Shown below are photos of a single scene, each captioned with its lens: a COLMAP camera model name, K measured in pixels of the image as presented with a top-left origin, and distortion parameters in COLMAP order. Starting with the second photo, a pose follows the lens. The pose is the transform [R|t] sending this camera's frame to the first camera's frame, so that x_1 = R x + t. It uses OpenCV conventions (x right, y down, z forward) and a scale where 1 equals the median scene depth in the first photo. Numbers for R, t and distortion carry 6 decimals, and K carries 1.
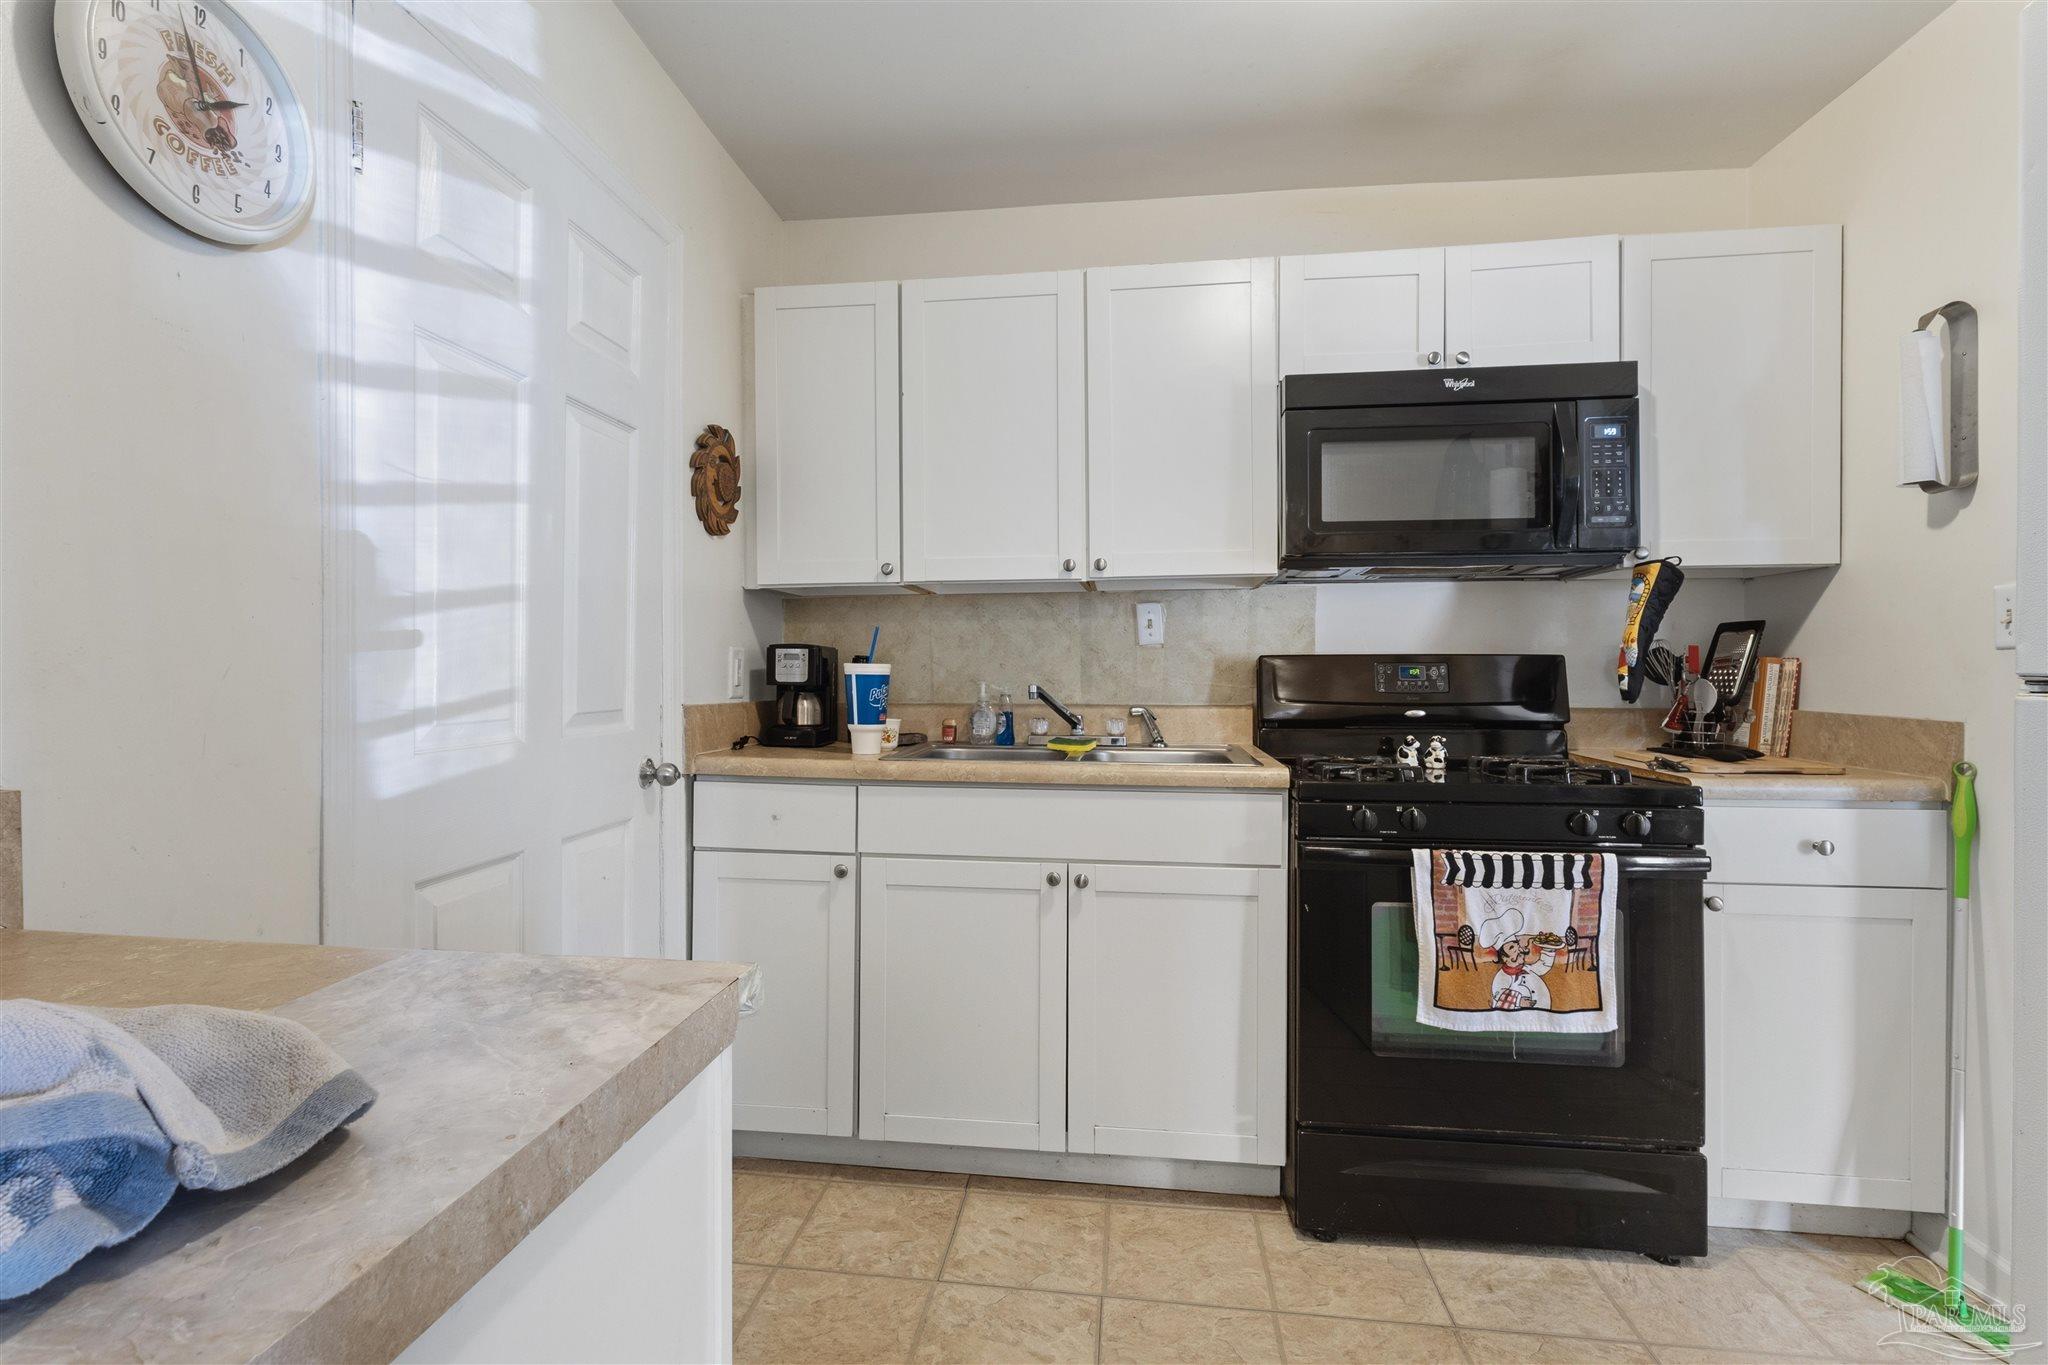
lens RADIAL K [[943.3, 0, 1017.2], [0, 943.3, 677.7], [0, 0, 1]] dist [-0.001153, -0.000344]
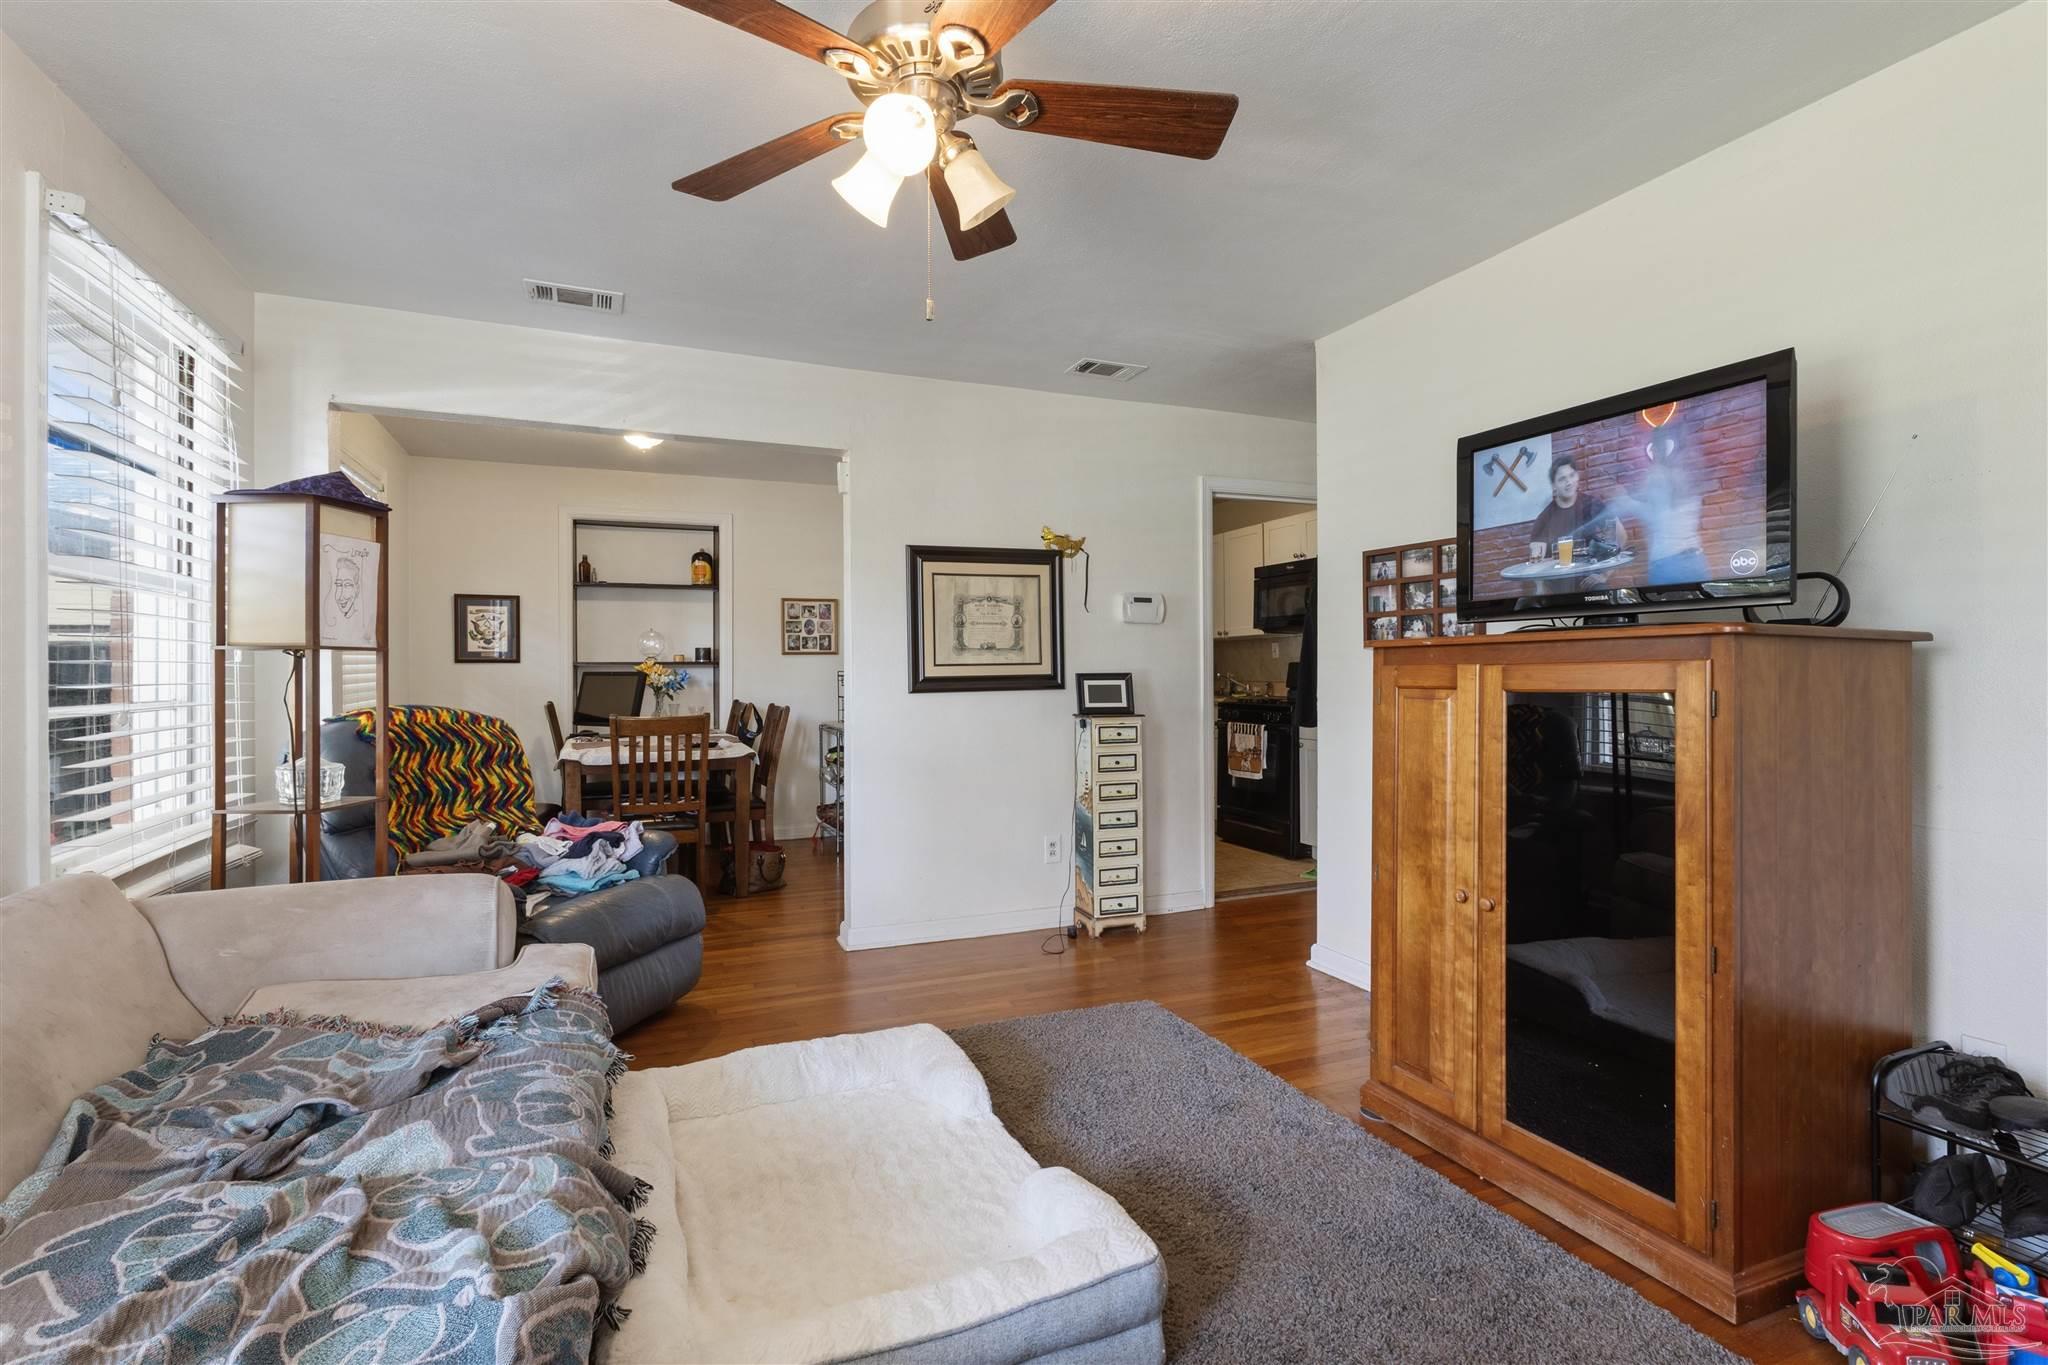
lens RADIAL K [[939.0, 0, 1020.2], [0, 939.0, 675.6], [0, 0, 1]] dist [0.003759, 0.000299]
pose [[0.498466, 0.005226, -0.866894, 2.960010], [-0.004279, 0.999984, 0.003568, 0.008430], [0.866899, 0.001931, 0.498480, -1.313947]]
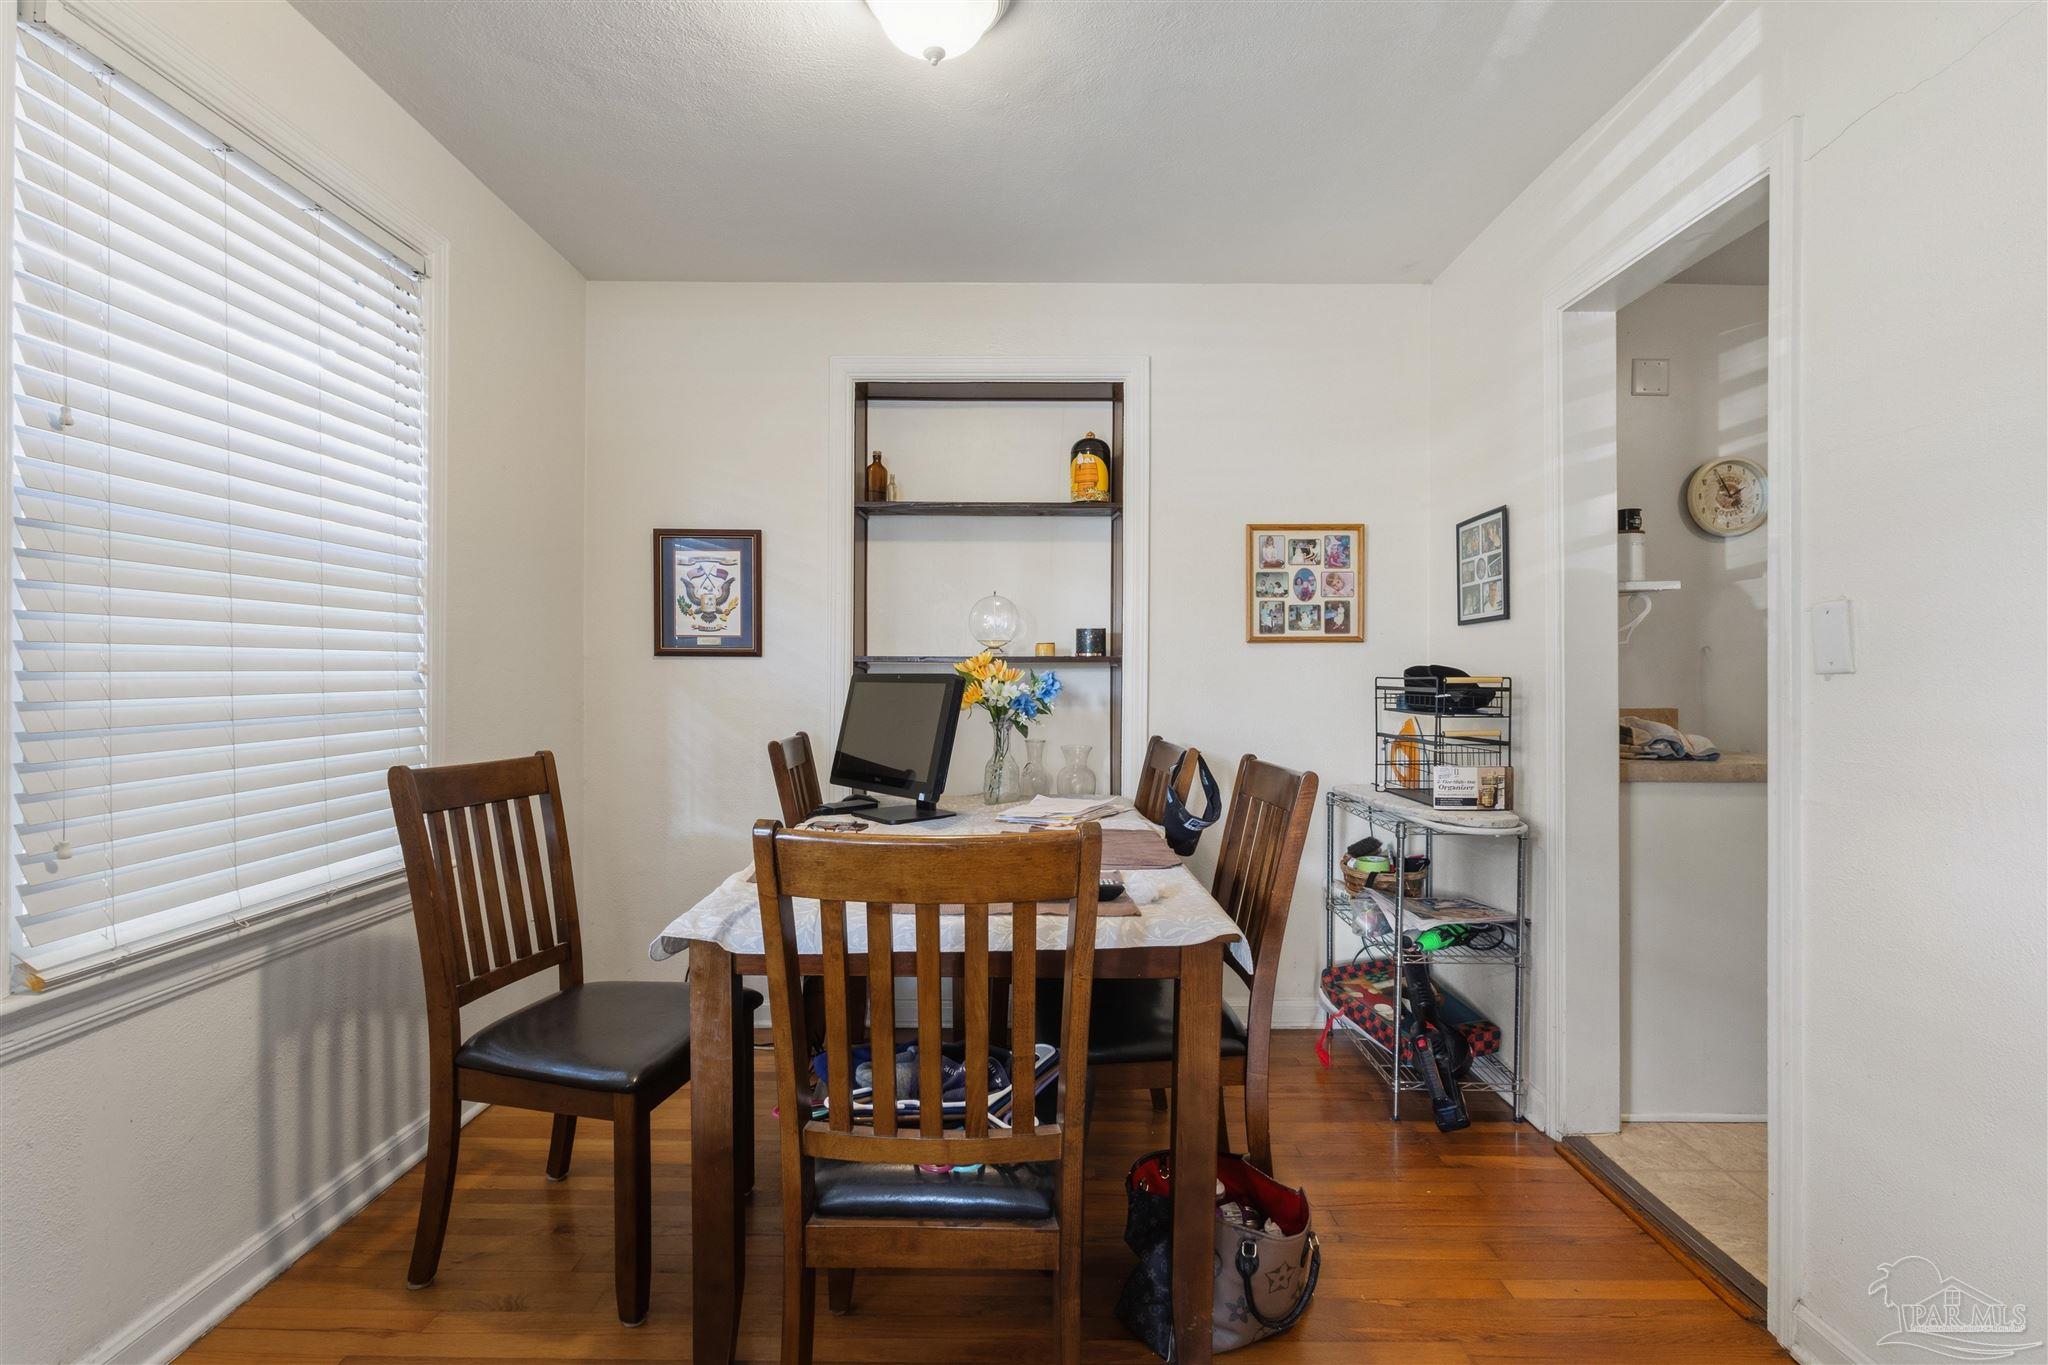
lens RADIAL K [[943.3, 0, 1017.2], [0, 943.3, 677.7], [0, 0, 1]] dist [-0.001153, -0.000344]
pose [[0.110156, -0.005239, -0.993901, 1.085886], [-0.012633, 0.999898, -0.006671, 0.025833], [0.993834, 0.013291, 0.110078, -0.926361]]
